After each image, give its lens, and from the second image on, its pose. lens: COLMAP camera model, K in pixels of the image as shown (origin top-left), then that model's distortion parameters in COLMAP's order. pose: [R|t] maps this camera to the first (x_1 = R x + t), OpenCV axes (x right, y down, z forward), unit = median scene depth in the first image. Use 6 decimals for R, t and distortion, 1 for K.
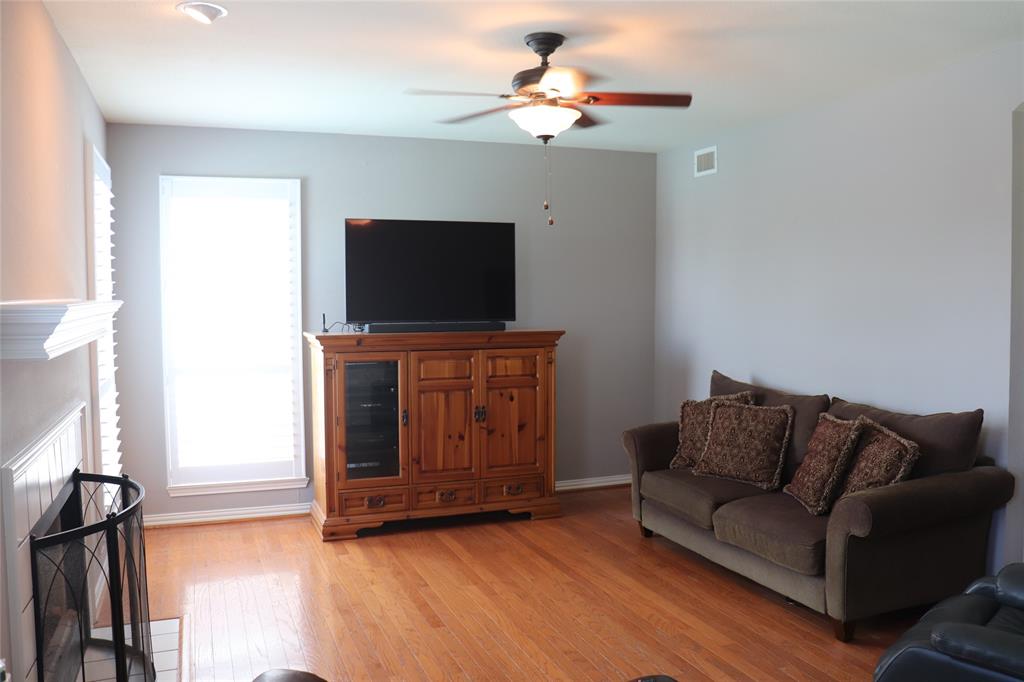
lens RADIAL K [[855.2, 0, 517.5], [0, 855.2, 336.0], [0, 0, 1]] dist [-0.155745, 0.112817]
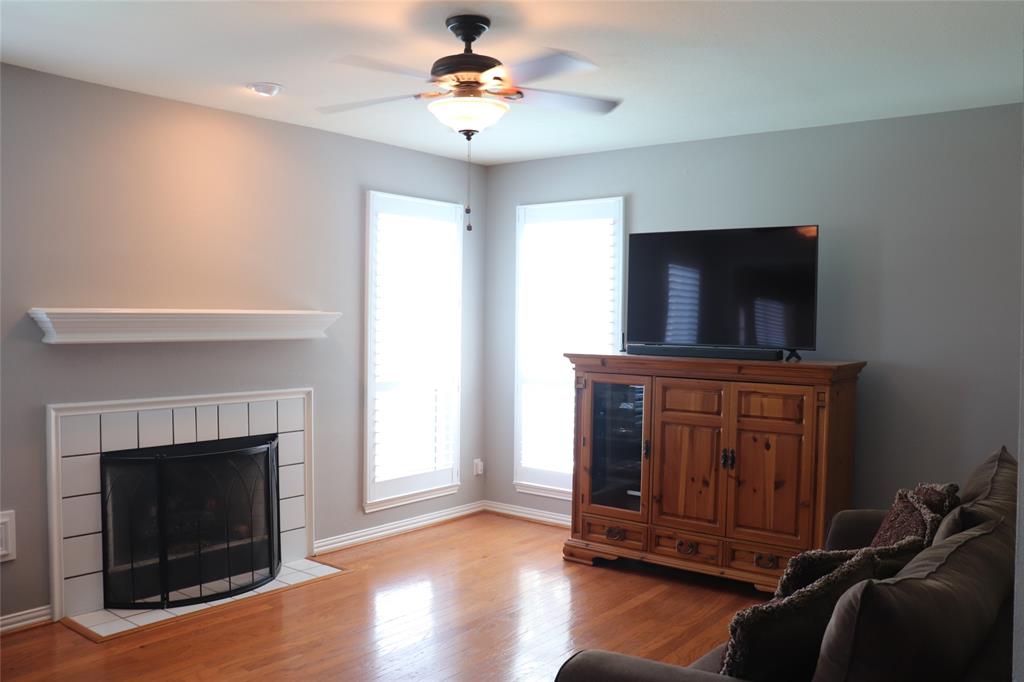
lens RADIAL K [[855.2, 0, 514.6], [0, 855.2, 348.3], [0, 0, 1]] dist [-0.155745, 0.112817]
pose [[0.506216, 0.043238, -0.861322, 0.557751], [-0.059455, 0.998116, 0.015162, -0.016341], [0.860355, 0.043534, 0.507833, 0.404055]]
